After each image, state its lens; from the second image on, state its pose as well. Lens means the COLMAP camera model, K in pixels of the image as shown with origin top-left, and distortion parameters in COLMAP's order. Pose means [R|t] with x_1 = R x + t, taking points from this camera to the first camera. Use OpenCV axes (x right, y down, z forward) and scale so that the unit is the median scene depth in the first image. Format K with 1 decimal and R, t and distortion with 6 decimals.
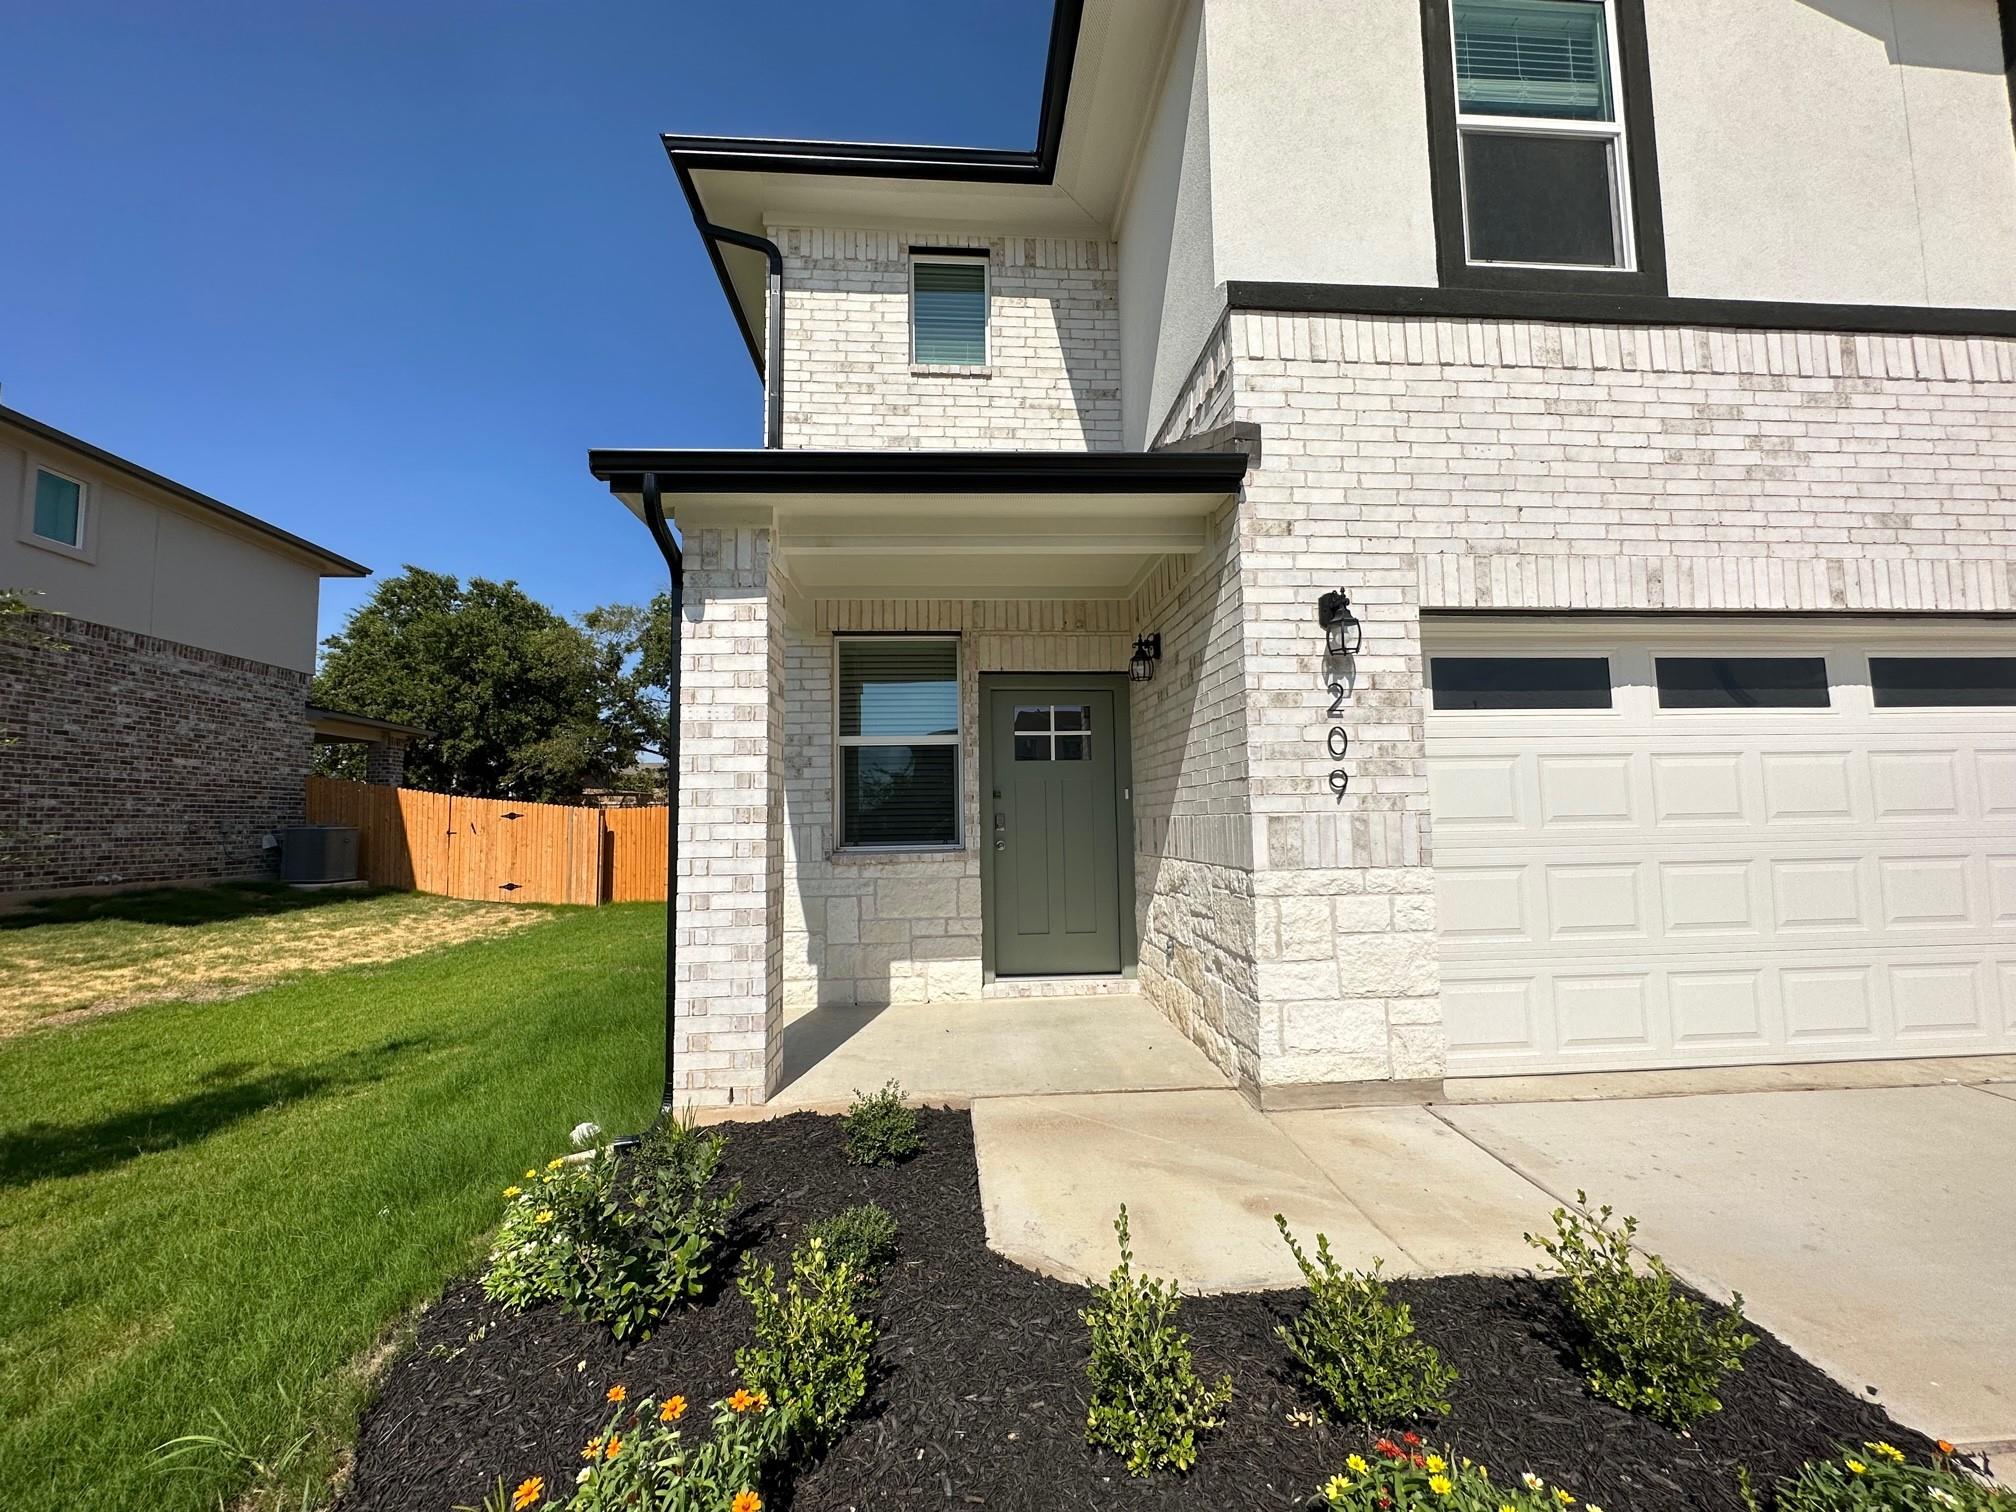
lens RADIAL K [[810.0, 0, 1006.6], [0, 810.0, 756.4], [0, 0, 1]] dist [0.000476, -0.000305]
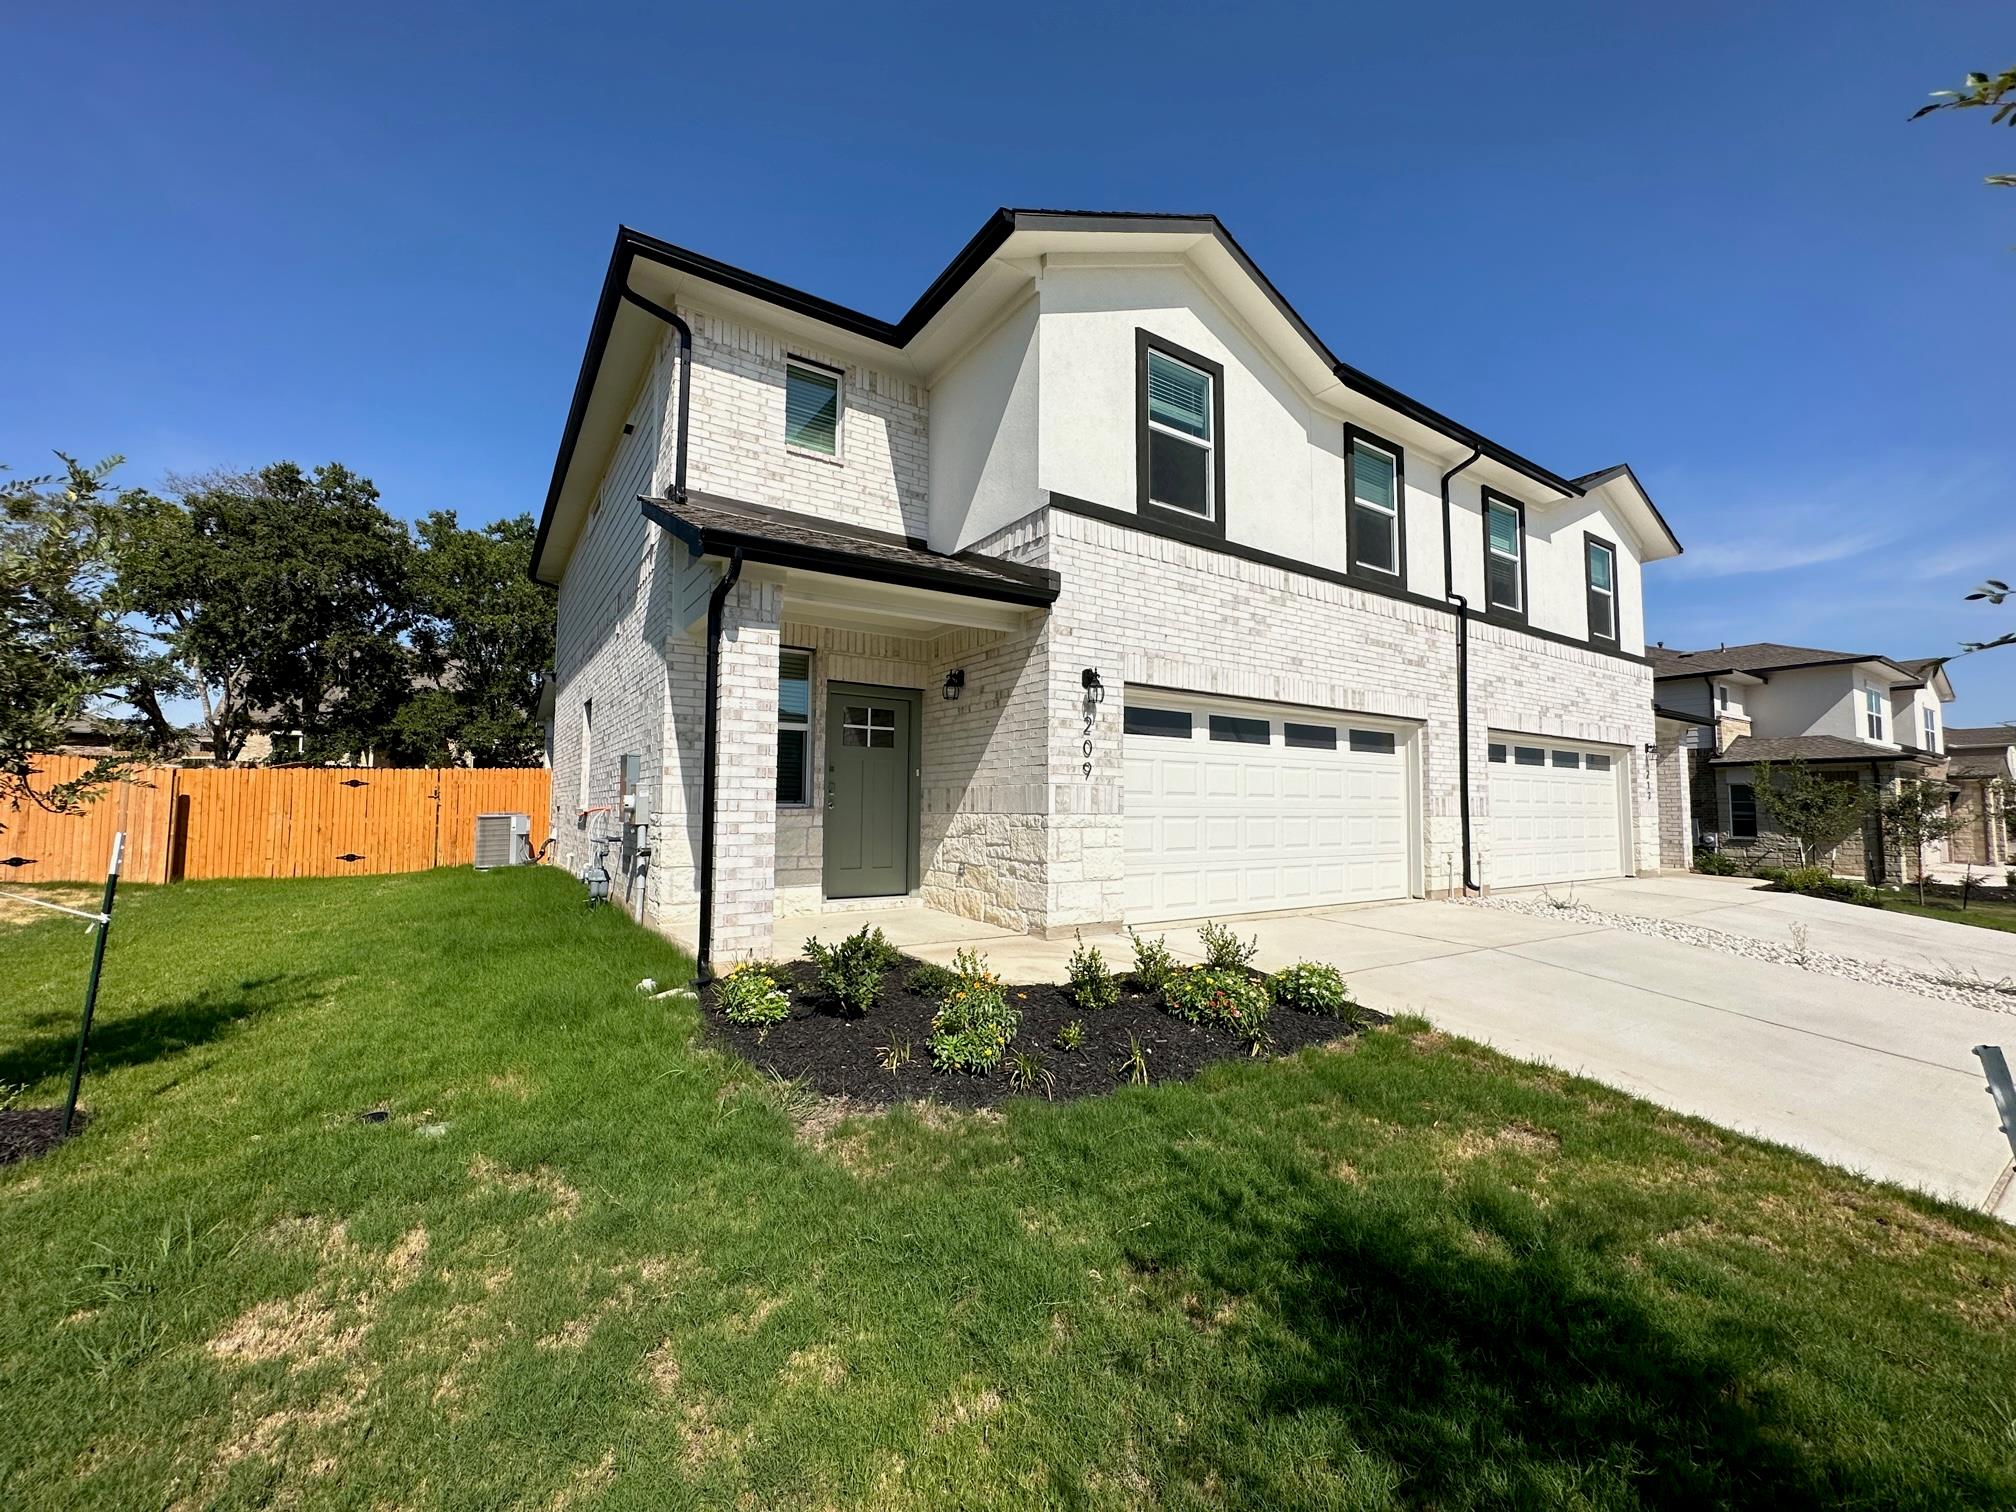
lens RADIAL K [[810.0, 0, 1006.6], [0, 810.0, 756.4], [0, 0, 1]] dist [0.000476, -0.000305]
pose [[0.870744, 0.054358, 0.488723, -0.615185], [-0.060374, 0.998170, -0.003454, 0.018124], [-0.488016, -0.026498, 0.872432, -0.509987]]
